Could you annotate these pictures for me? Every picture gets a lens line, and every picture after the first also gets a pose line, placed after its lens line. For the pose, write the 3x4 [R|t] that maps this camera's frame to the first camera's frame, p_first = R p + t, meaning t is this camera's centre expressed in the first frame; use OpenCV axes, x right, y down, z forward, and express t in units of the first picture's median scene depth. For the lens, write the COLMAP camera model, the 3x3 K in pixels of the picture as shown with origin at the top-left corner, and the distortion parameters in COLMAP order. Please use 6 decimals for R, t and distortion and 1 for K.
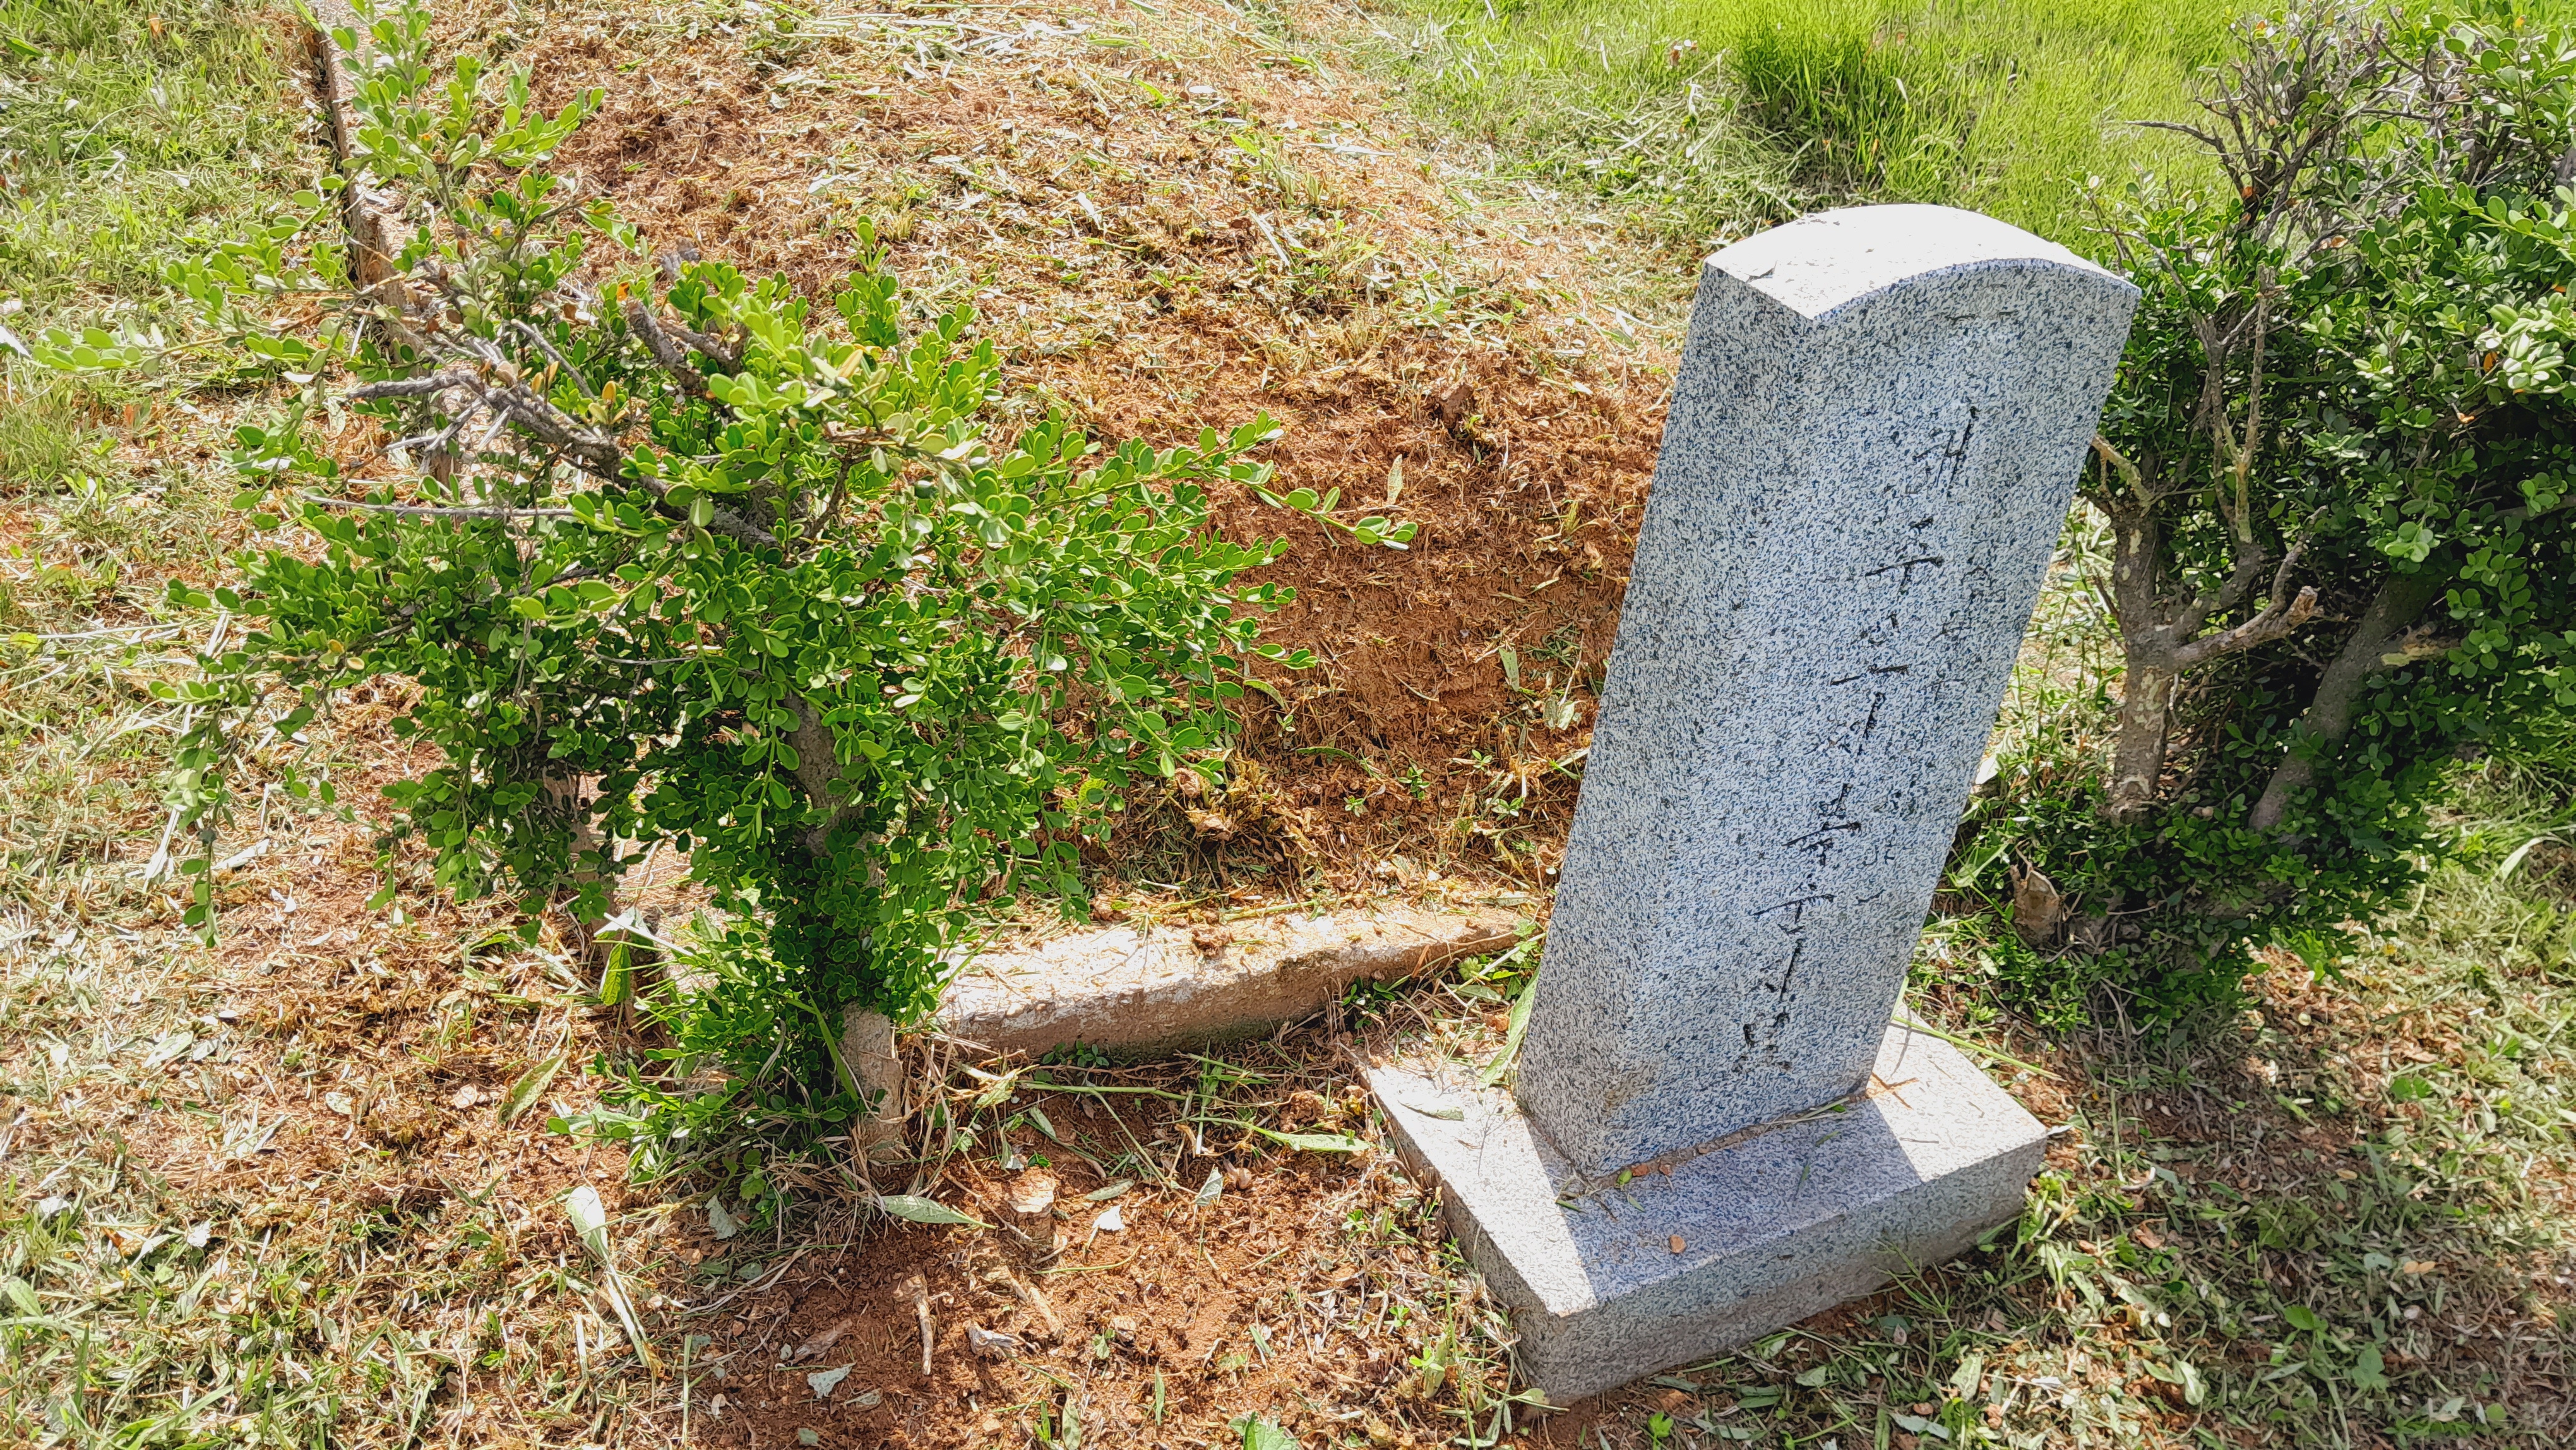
lens RADIAL K [[2058.0, 0, 1284.9], [0, 2058.0, 724.6], [0, 0, 1]] dist [0.069483, -0.103223]
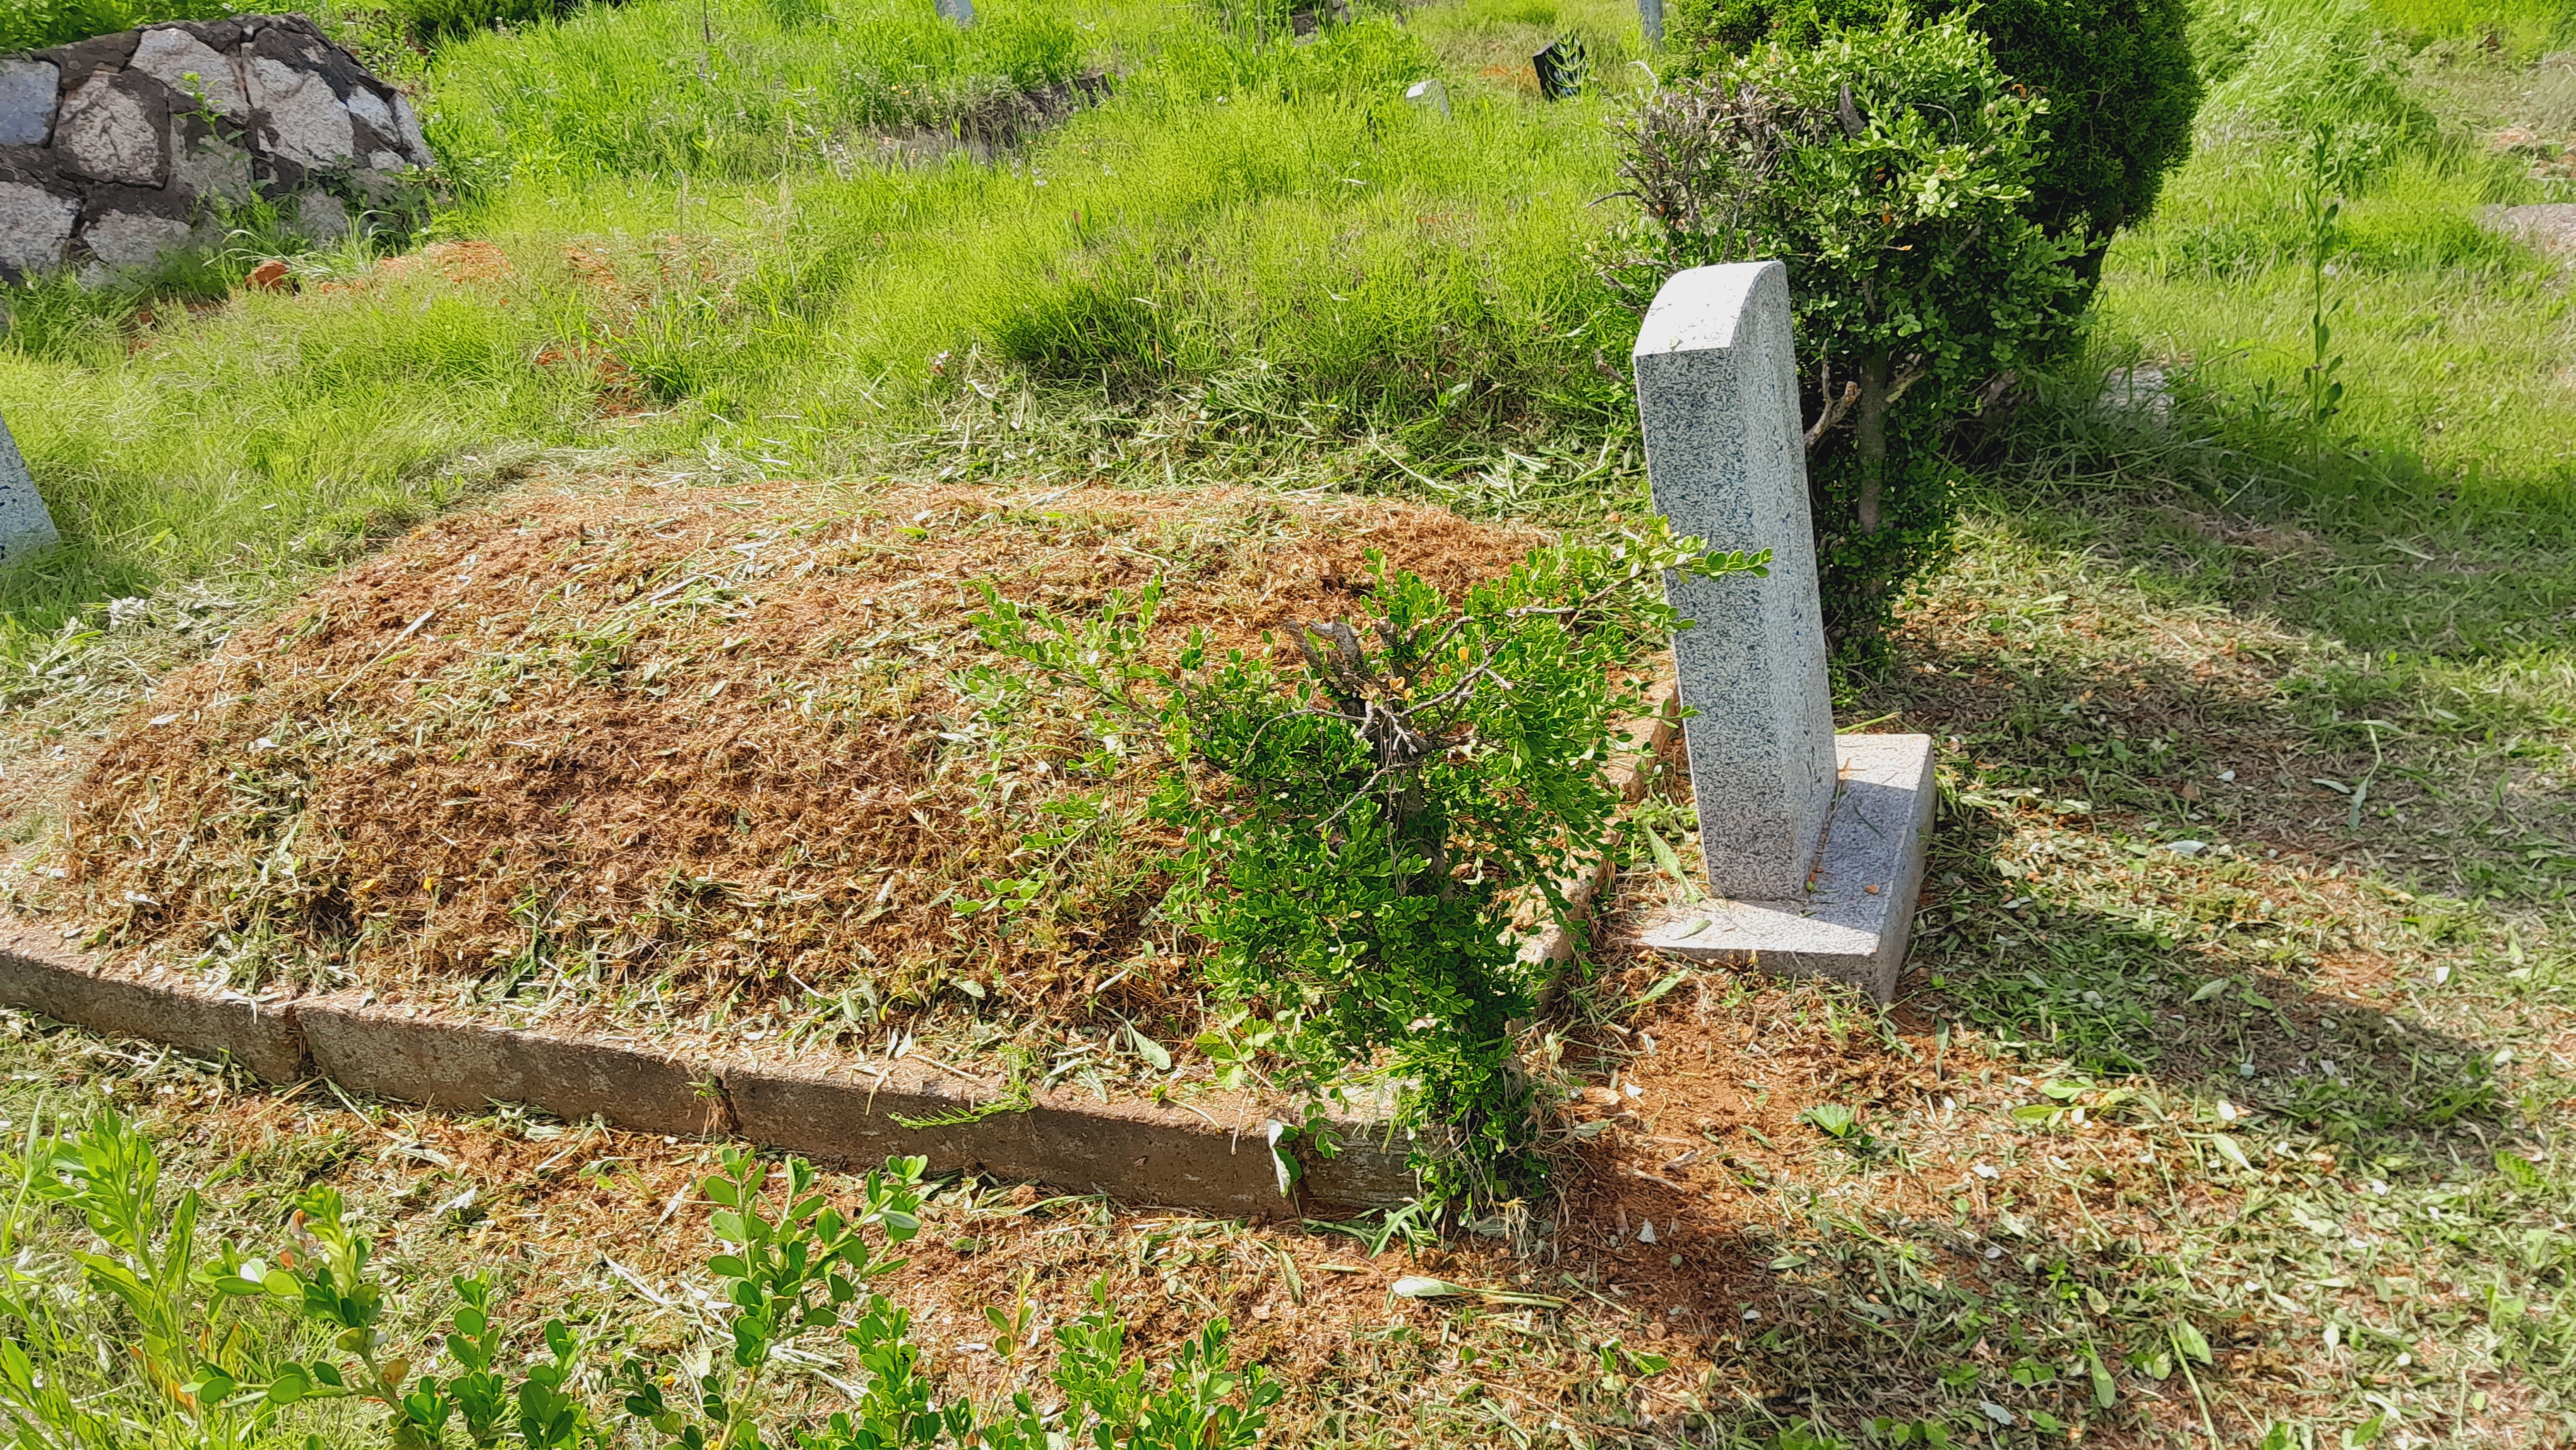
lens RADIAL K [[2058.0, 0, 1284.9], [0, 2058.0, 724.6], [0, 0, 1]] dist [0.069483, -0.103223]
pose [[0.725915, -0.529829, 0.438552, -0.714958], [0.580949, 0.813659, 0.021389, -0.139134], [-0.368165, 0.239250, 0.898451, -0.278945]]
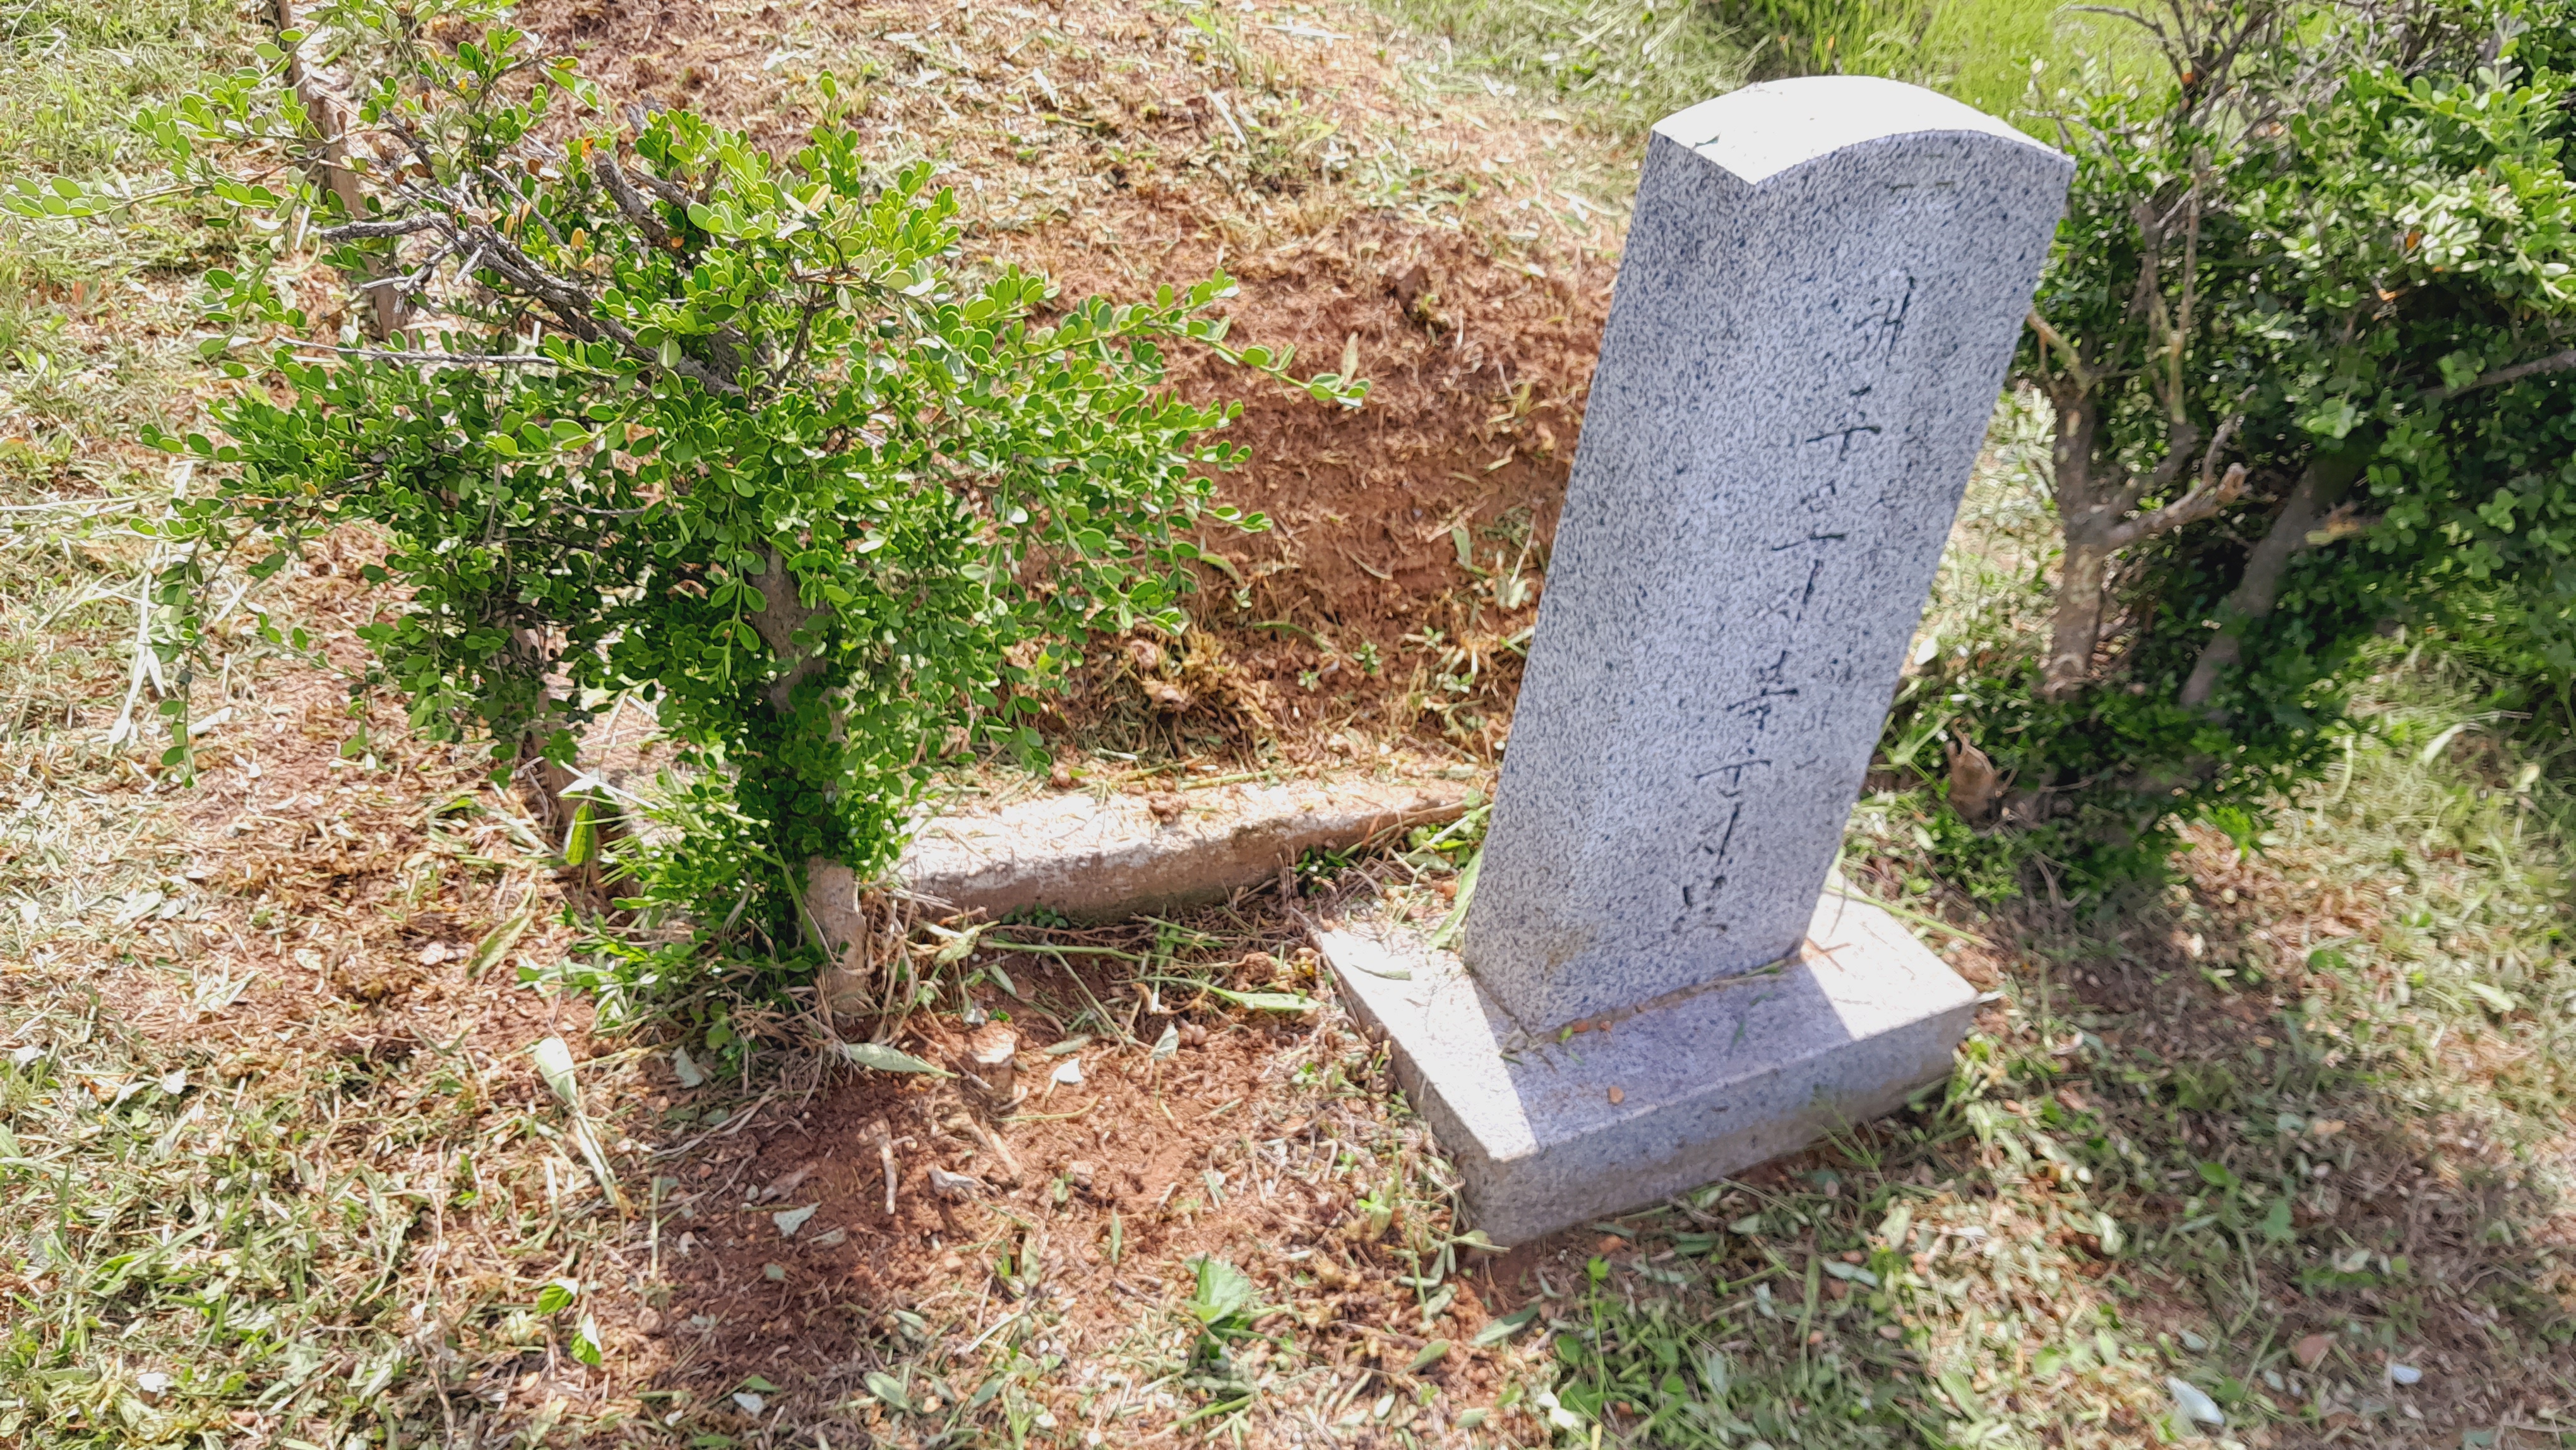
lens RADIAL K [[2072.7, 0, 1287.2], [0, 2072.7, 724.0], [0, 0, 1]] dist [0.064608, -0.110853]
pose [[0.999740, 0.002870, 0.022605, 0.000523], [-0.003742, 0.999247, 0.038626, 0.023956], [-0.022477, -0.038700, 0.998998, -0.026497]]
